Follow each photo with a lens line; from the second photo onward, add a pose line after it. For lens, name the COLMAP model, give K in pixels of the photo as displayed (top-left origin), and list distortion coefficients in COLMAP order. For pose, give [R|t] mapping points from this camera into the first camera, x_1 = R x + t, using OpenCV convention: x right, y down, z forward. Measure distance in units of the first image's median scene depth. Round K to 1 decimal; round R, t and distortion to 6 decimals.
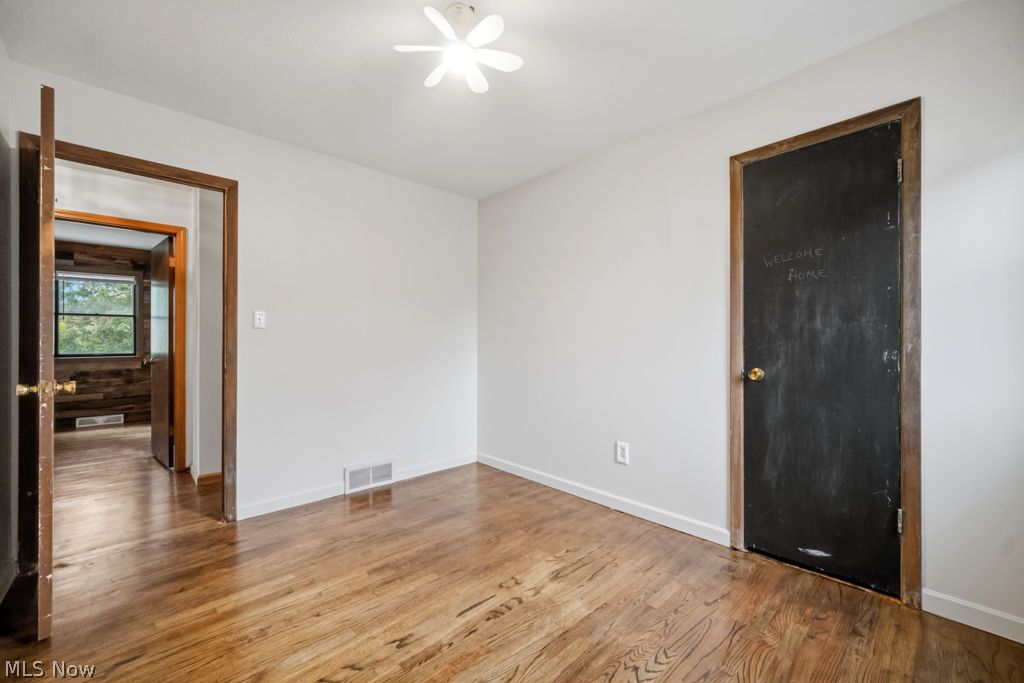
lens RADIAL K [[428.4, 0, 508.3], [0, 428.4, 341.3], [0, 0, 1]] dist [0.001508, 0.000265]
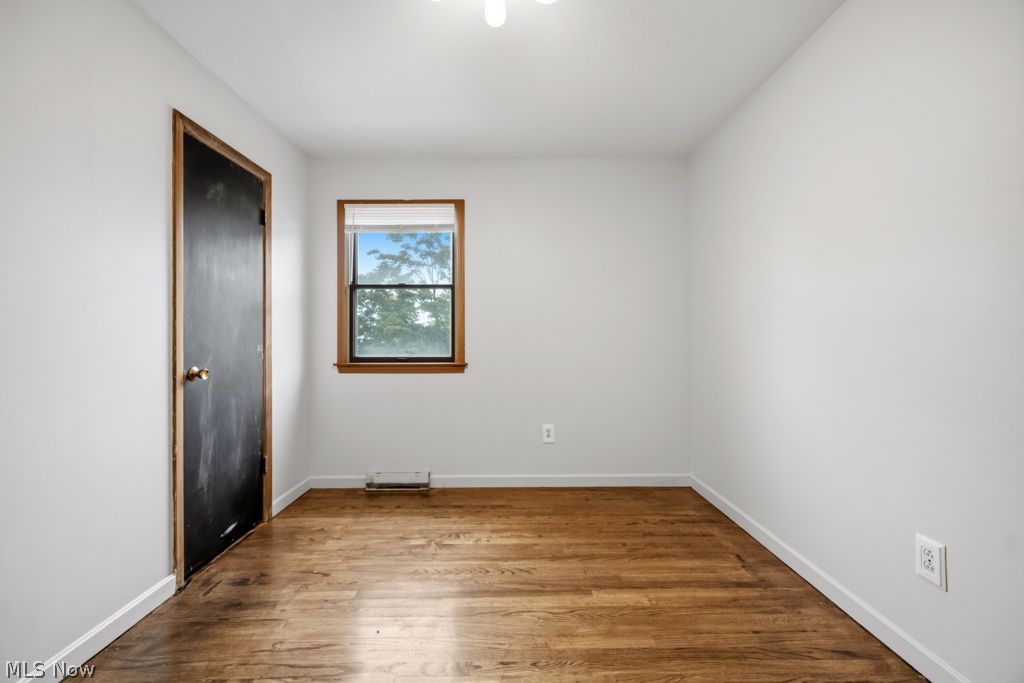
lens RADIAL K [[428.4, 0, 506.7], [0, 428.4, 338.4], [0, 0, 1]] dist [0.001508, 0.000265]
pose [[-0.740727, 0.003501, 0.671797, -0.559004], [0.003862, 0.999992, -0.000954, 0.006622], [-0.671795, 0.001888, -0.740735, 1.351745]]
